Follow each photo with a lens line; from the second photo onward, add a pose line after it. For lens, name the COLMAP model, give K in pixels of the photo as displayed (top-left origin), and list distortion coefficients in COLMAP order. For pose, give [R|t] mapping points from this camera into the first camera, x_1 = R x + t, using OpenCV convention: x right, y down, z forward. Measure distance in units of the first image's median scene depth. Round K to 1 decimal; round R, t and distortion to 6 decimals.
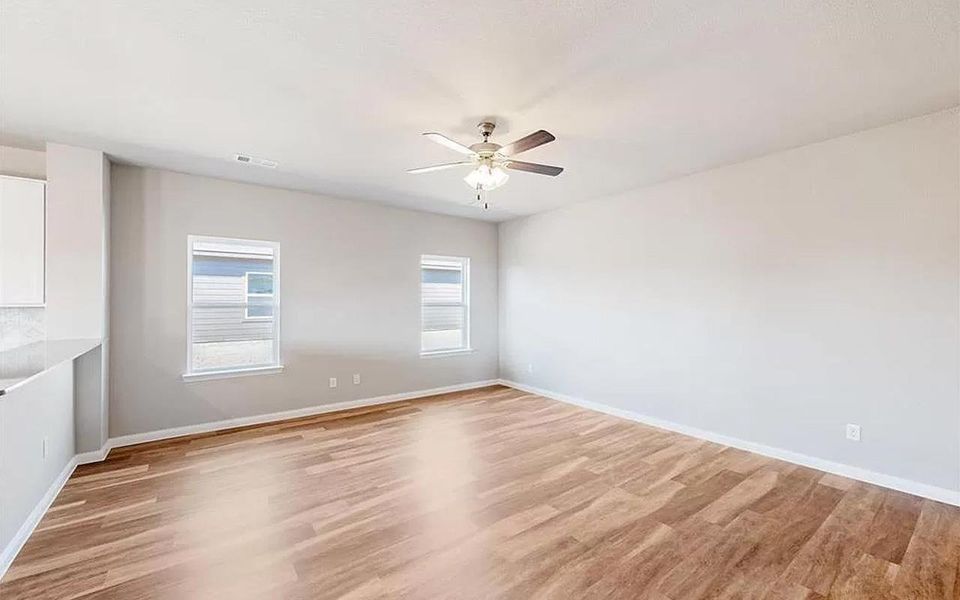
lens RADIAL K [[400.9, 0, 472.8], [0, 400.9, 292.1], [0, 0, 1]] dist [0.001329, -0.000423]
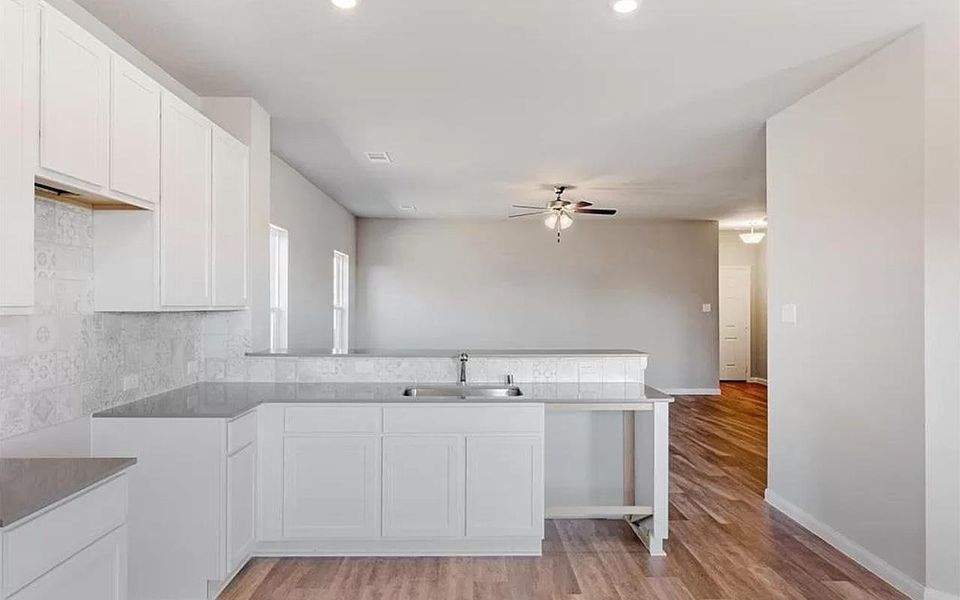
lens RADIAL K [[572.4, 0, 479.0], [0, 572.4, 298.9], [0, 0, 1]] dist [0.001519, -0.000086]
pose [[0.581652, 0.006427, 0.813412, -1.604713], [-0.023077, 0.999697, 0.008603, -0.009439], [-0.813110, -0.023775, 0.581624, 0.021994]]
